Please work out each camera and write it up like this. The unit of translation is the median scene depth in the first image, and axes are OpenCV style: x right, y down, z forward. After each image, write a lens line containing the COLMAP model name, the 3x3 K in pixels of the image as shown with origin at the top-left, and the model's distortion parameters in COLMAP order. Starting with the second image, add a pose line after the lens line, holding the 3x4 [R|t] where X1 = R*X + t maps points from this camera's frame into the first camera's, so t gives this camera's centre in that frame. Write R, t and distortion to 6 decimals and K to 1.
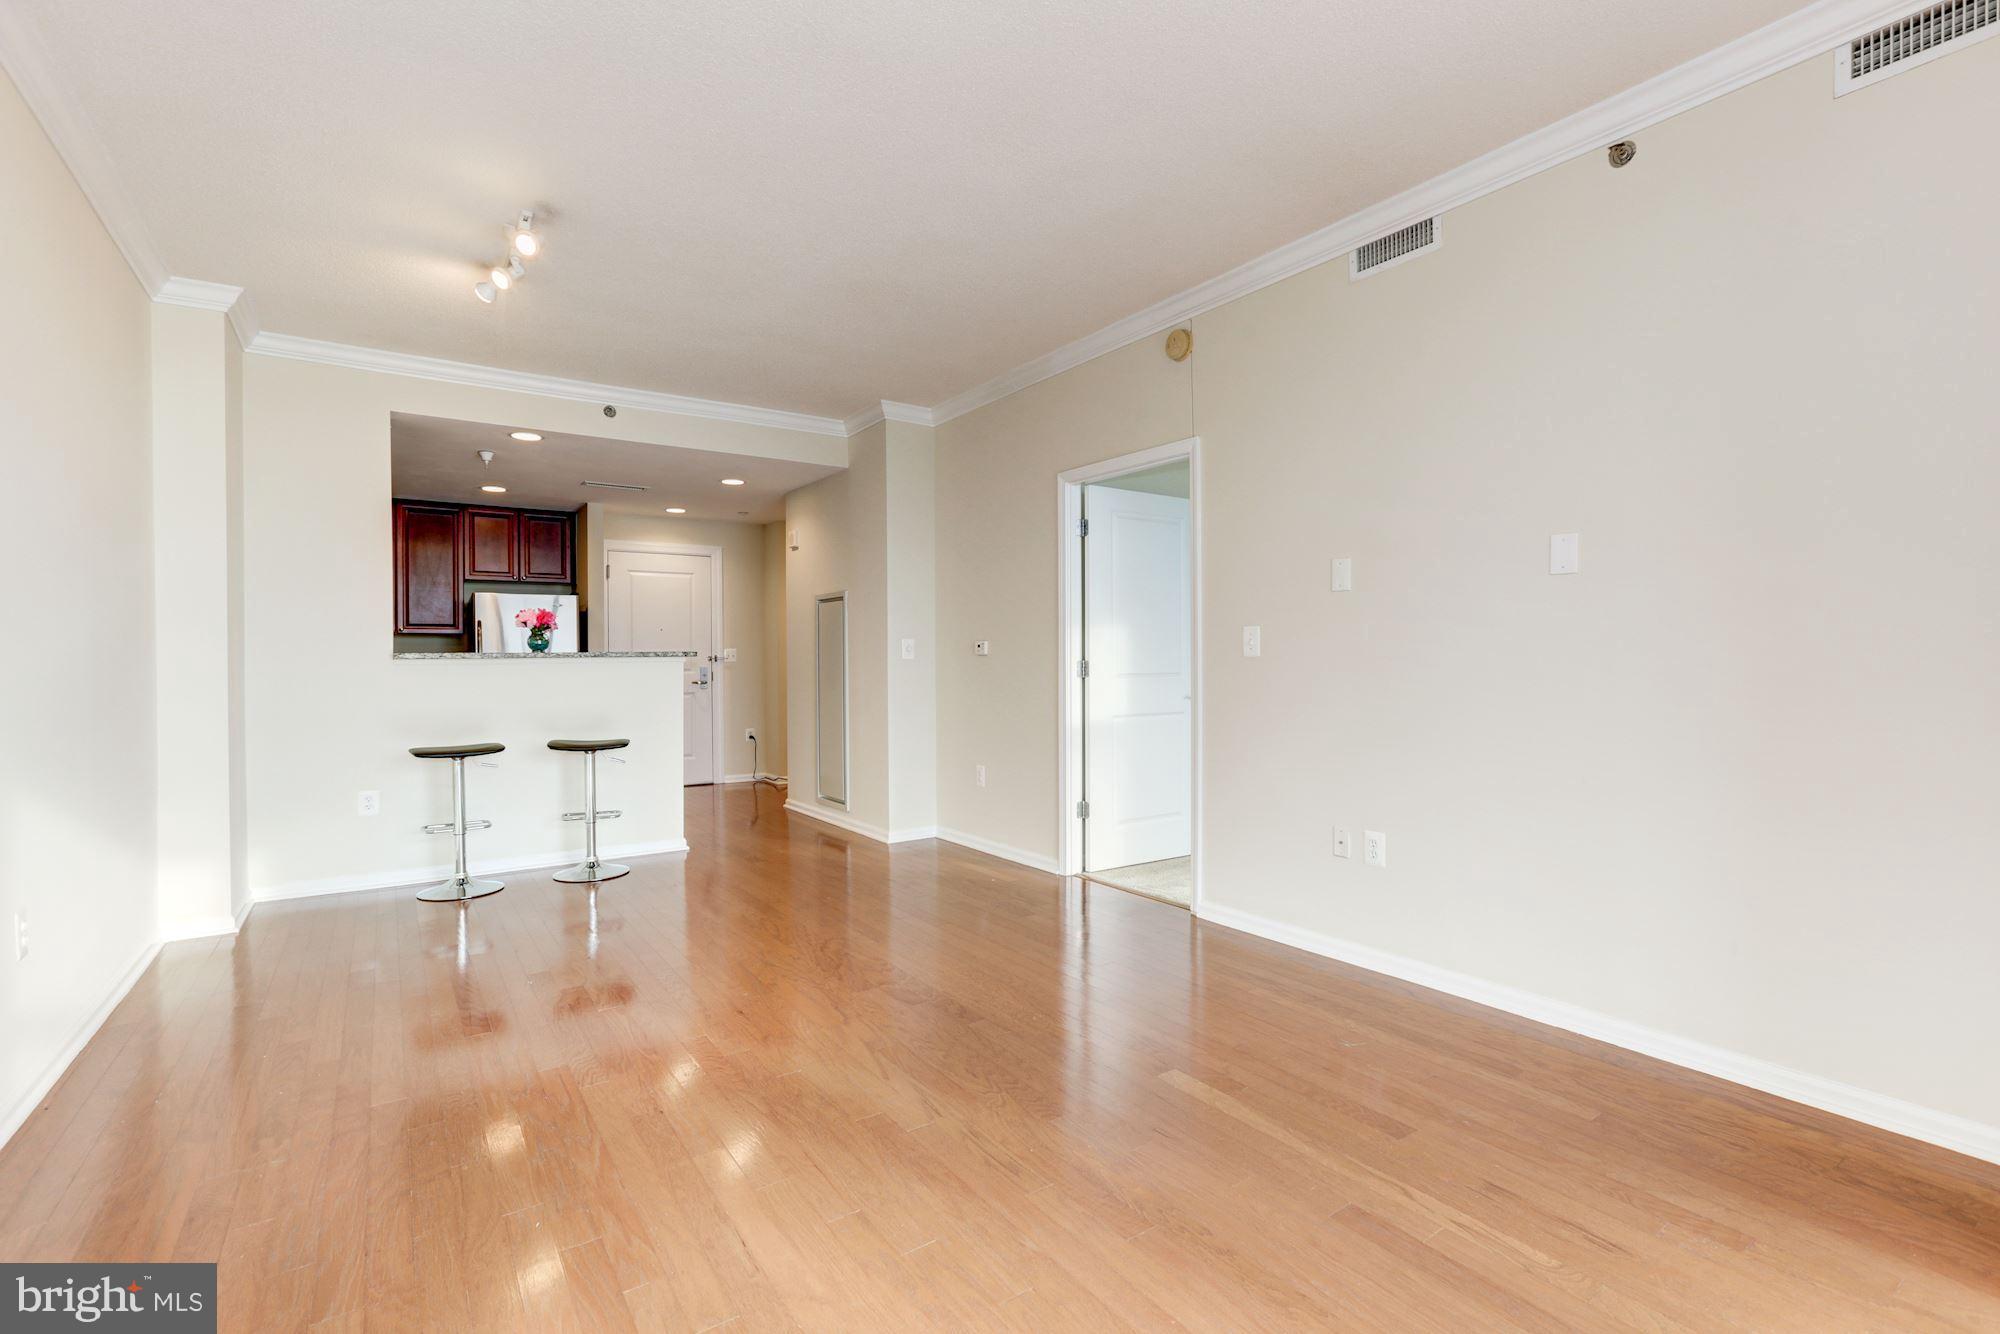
lens RADIAL K [[897.0, 0, 984.8], [0, 897.0, 662.3], [0, 0, 1]] dist [-0.031260, 0.014952]
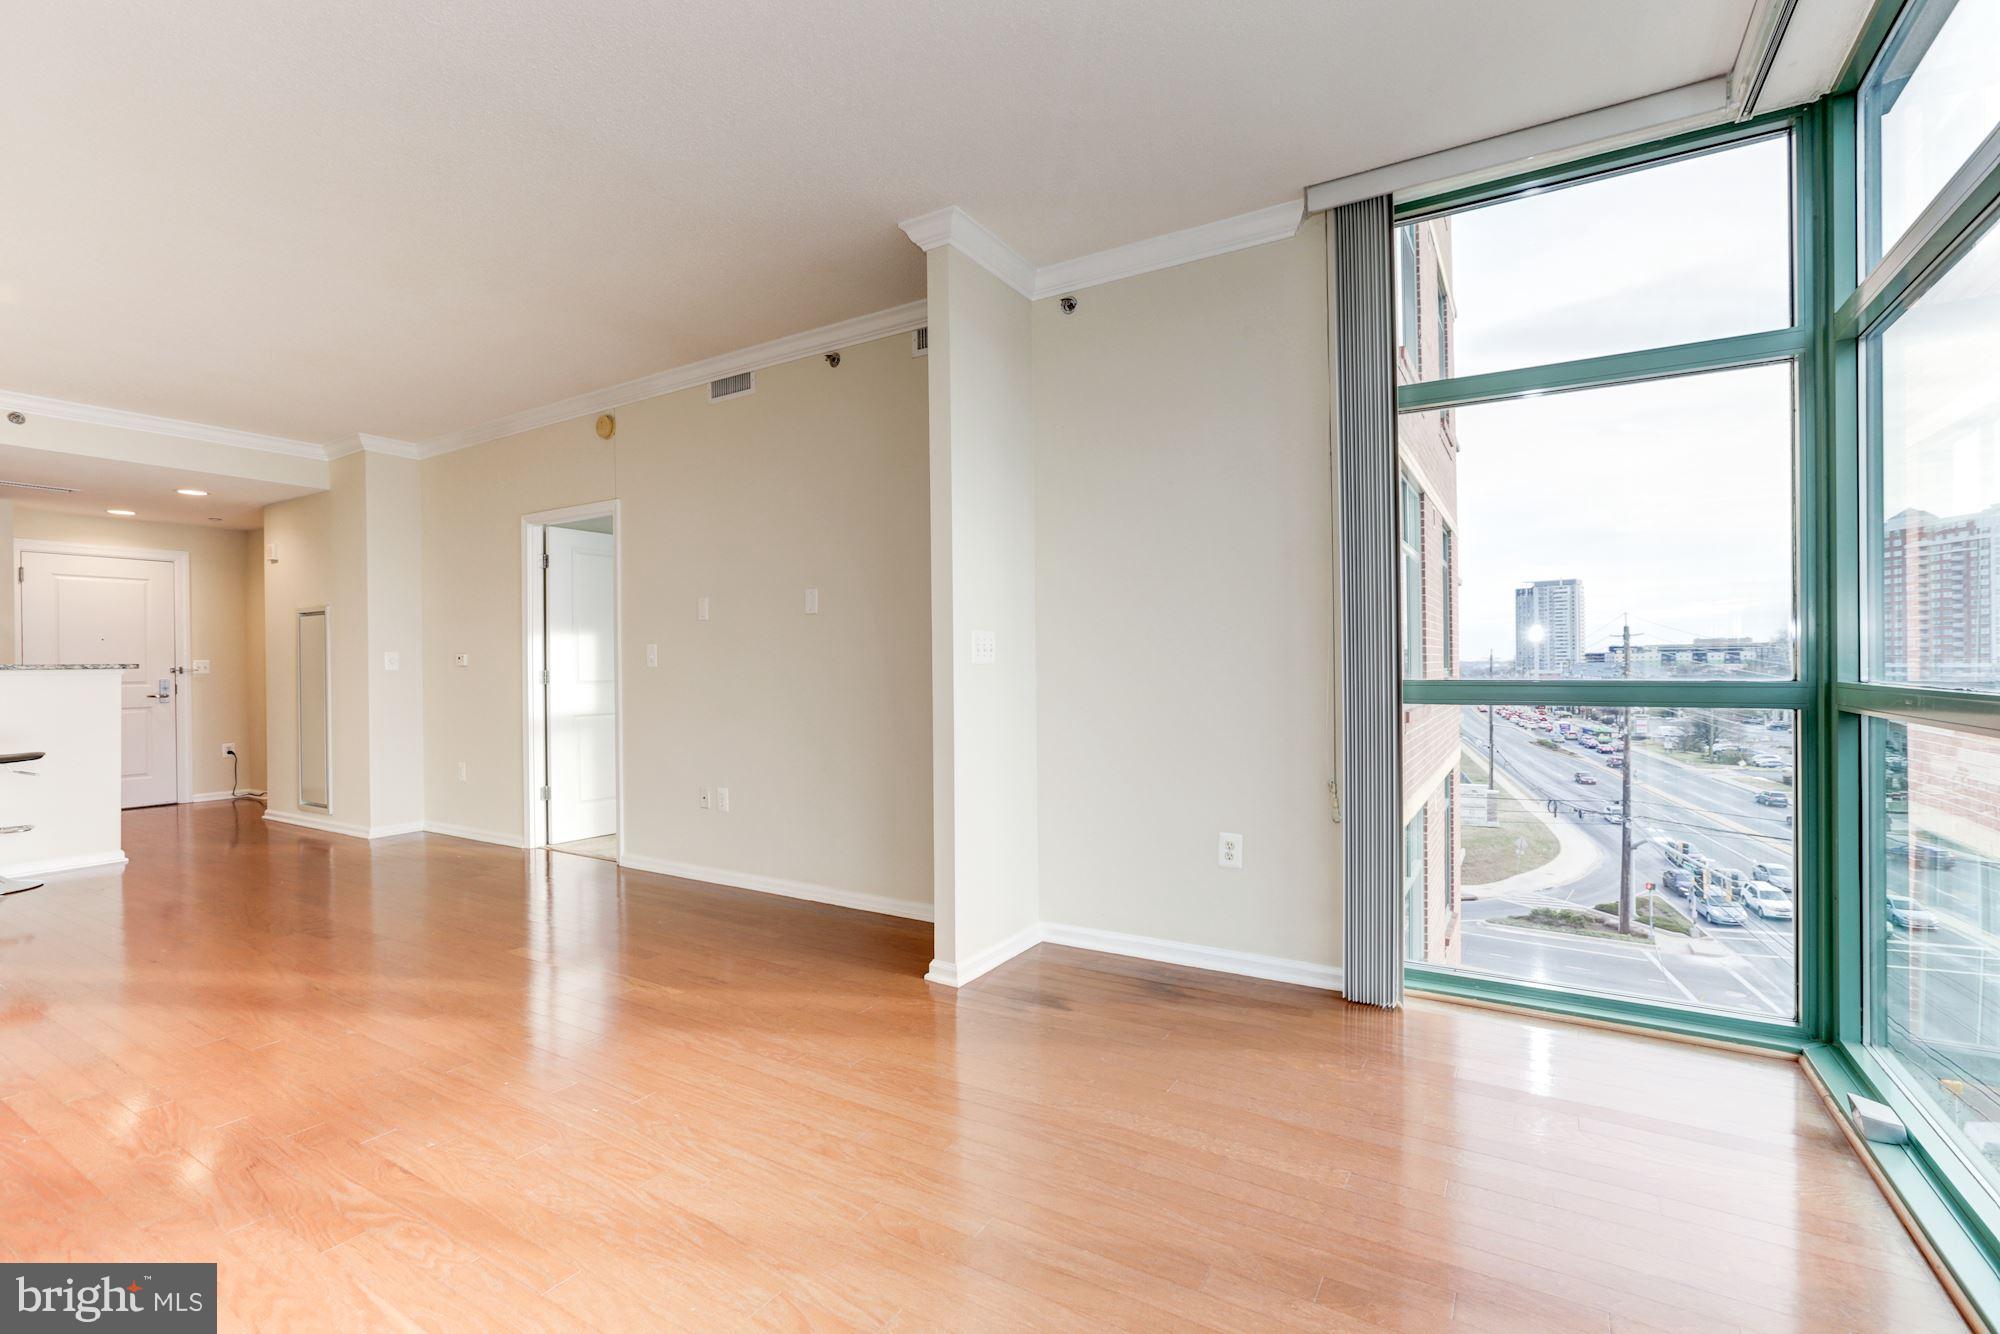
lens RADIAL K [[897.0, 0, 1001.9], [0, 897.0, 665.7], [0, 0, 1]] dist [-0.031260, 0.014952]
pose [[0.909875, -0.005333, 0.414848, 0.151028], [0.007513, 0.999965, -0.003622, 0.000893], [-0.414815, 0.006412, 0.909883, -0.310349]]
